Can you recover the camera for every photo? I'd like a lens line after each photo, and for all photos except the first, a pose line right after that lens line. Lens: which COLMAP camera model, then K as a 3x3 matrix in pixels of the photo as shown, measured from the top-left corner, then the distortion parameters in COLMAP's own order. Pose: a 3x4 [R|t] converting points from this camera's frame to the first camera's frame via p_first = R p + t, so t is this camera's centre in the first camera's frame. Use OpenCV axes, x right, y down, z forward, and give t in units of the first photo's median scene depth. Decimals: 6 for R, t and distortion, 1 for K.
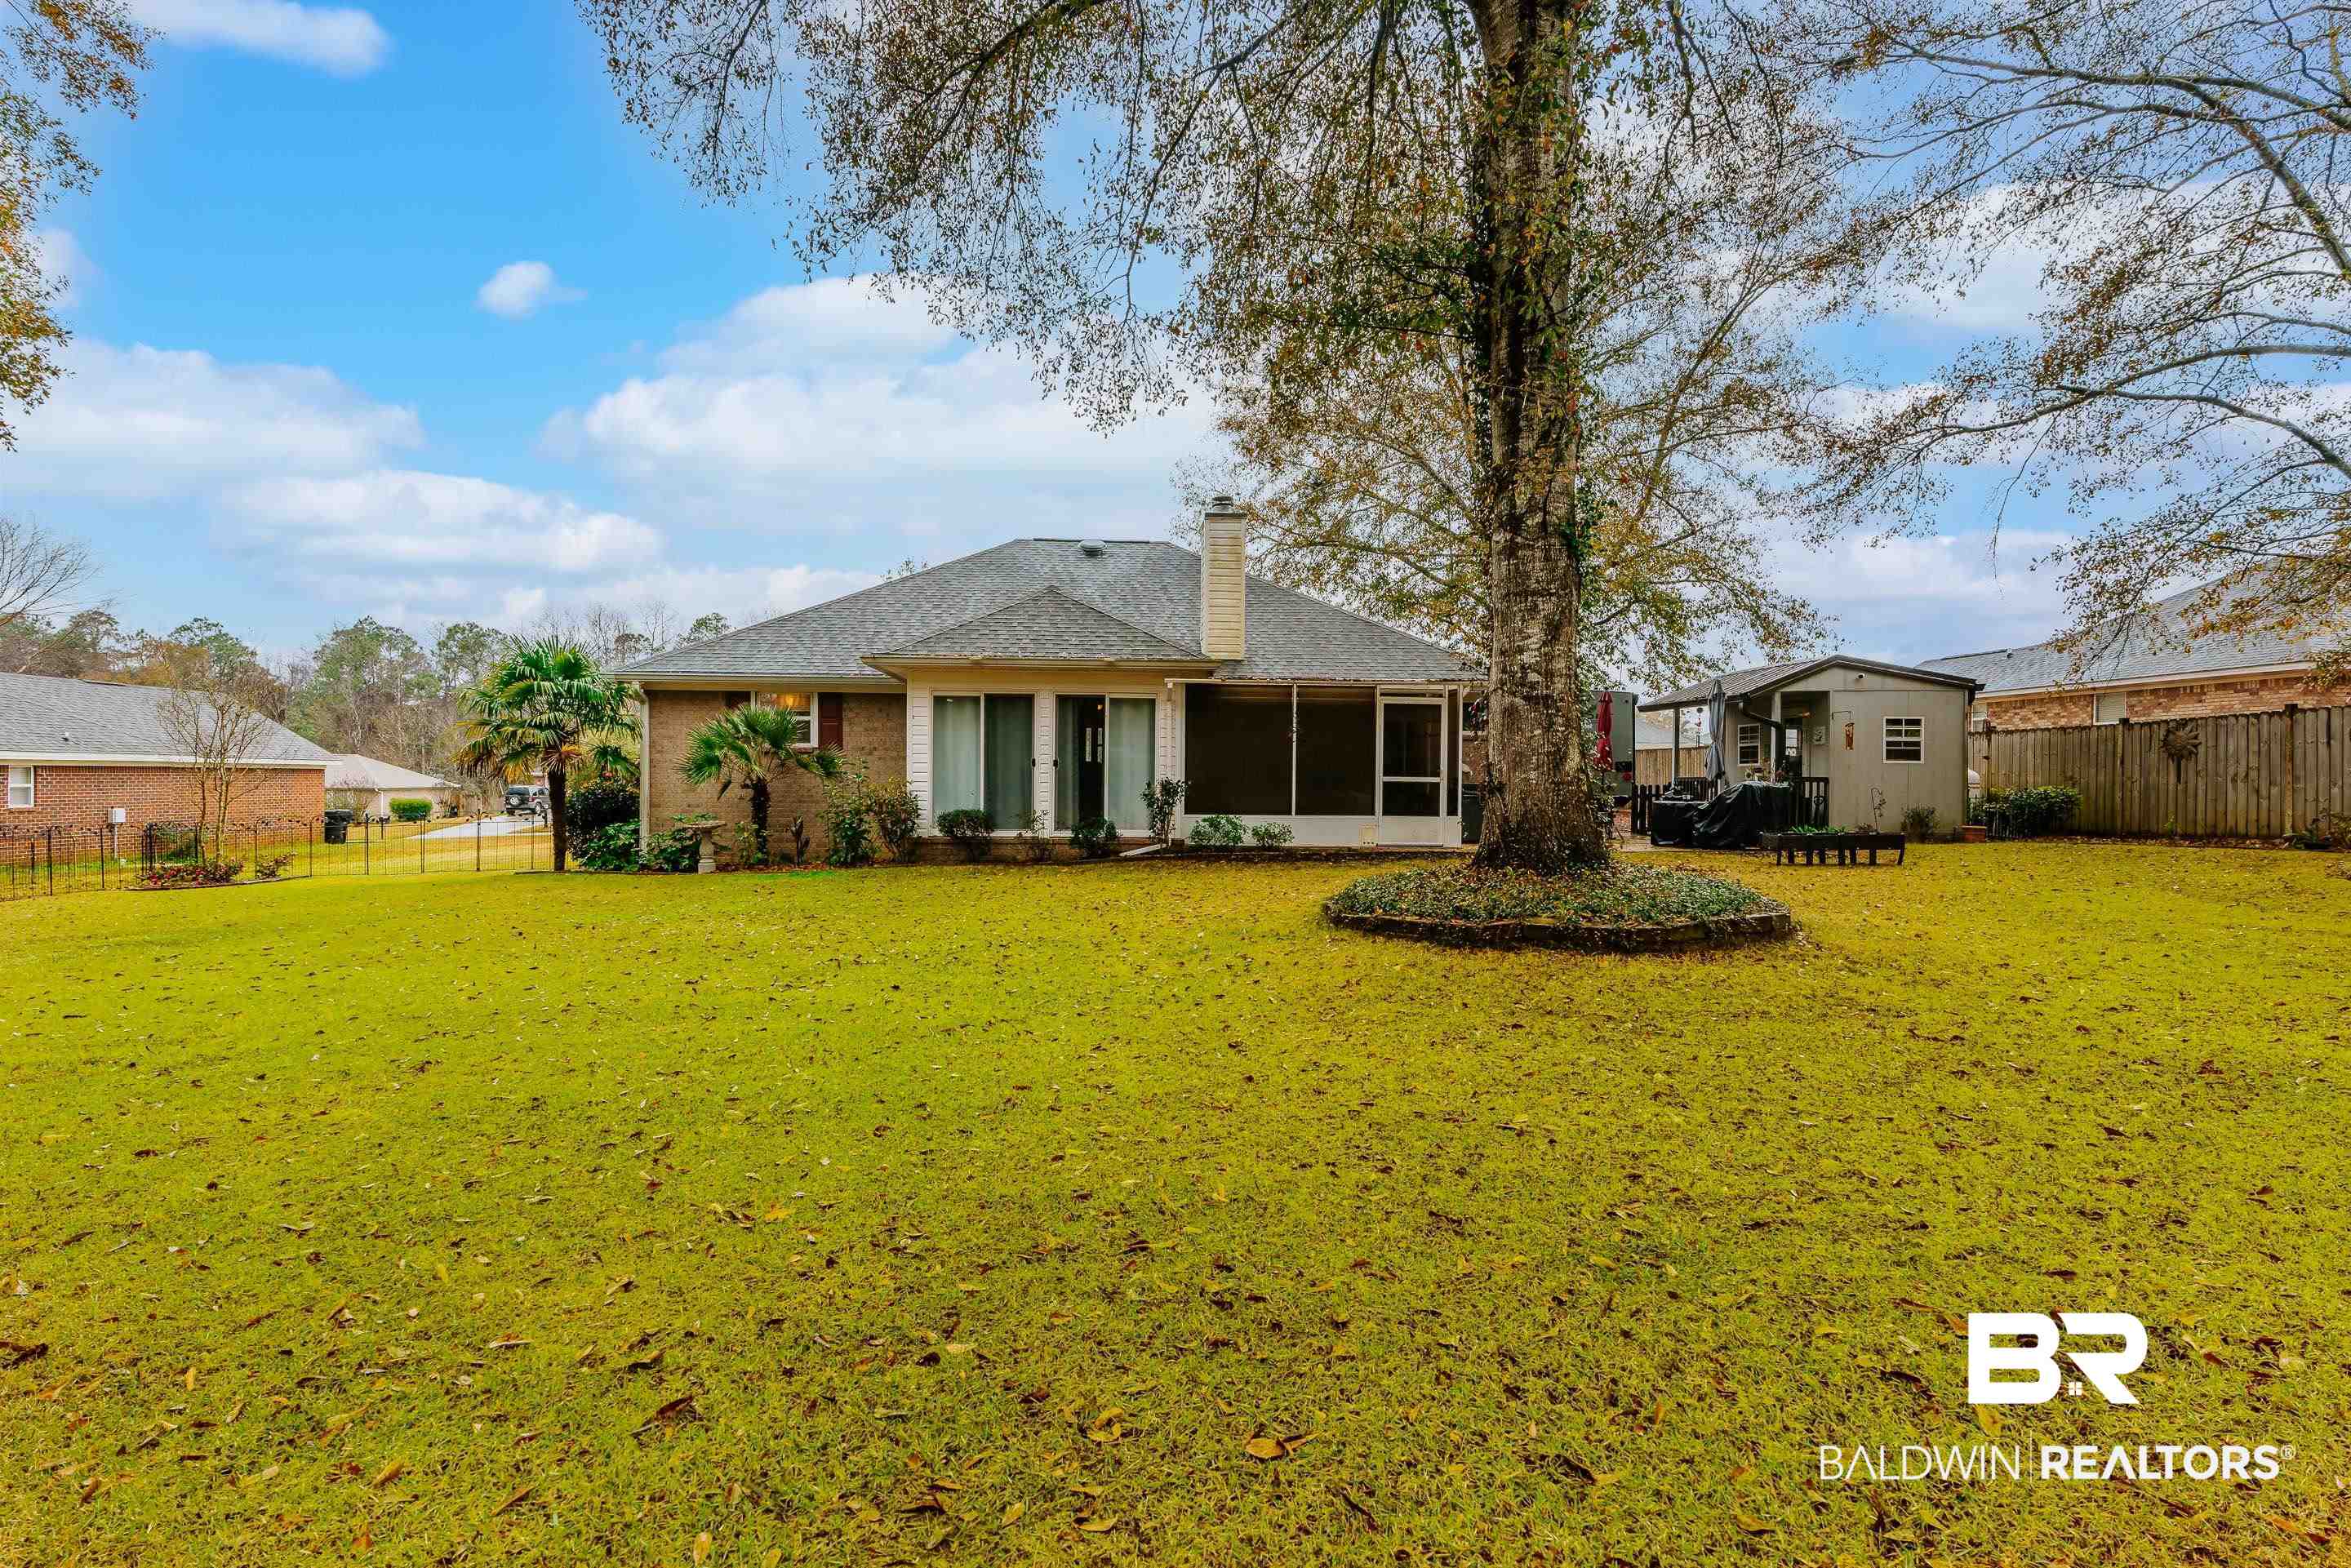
lens RADIAL K [[1051.9, 0, 1177.3], [0, 1051.9, 783.7], [0, 0, 1]] dist [0.040311, -0.017648]
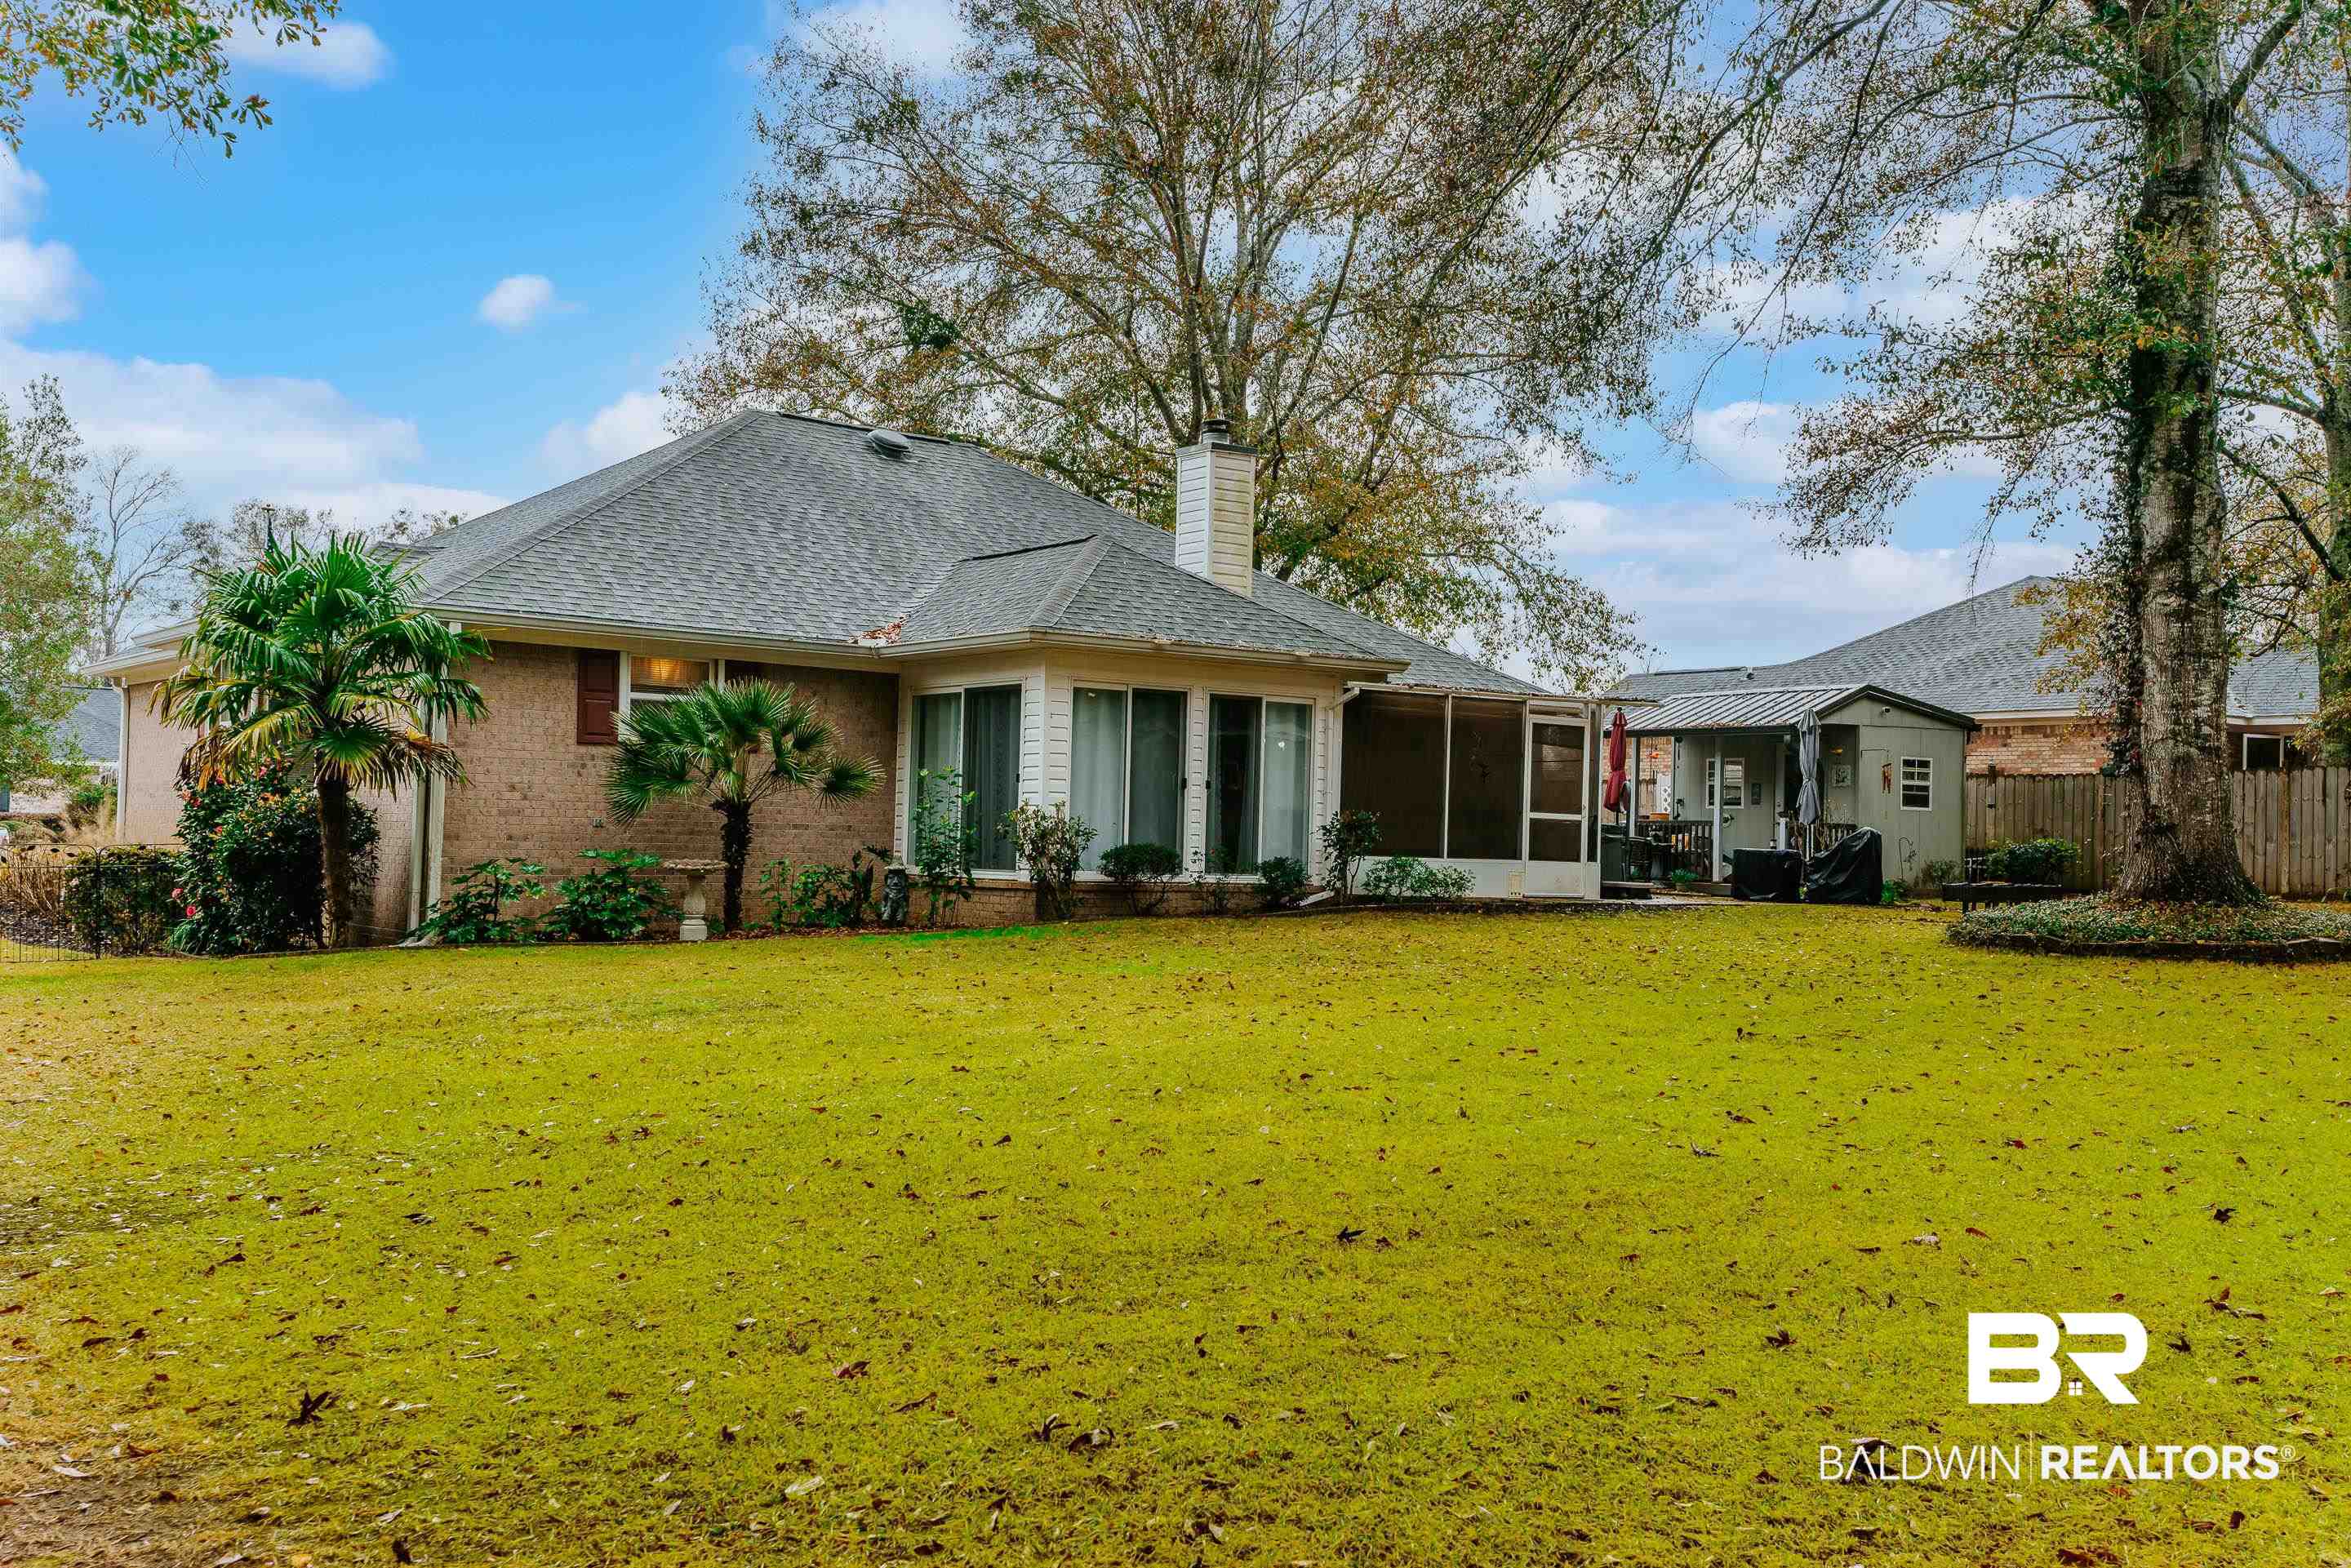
lens RADIAL K [[1999.9, 0, 1116.1], [0, 1999.9, 781.2], [0, 0, 1]] dist [0.528269, -0.585545]
pose [[0.857151, 0.028021, 0.514303, -0.908026], [-0.016898, 0.999511, -0.026295, 0.016553], [-0.514788, 0.013848, 0.857205, -0.192583]]
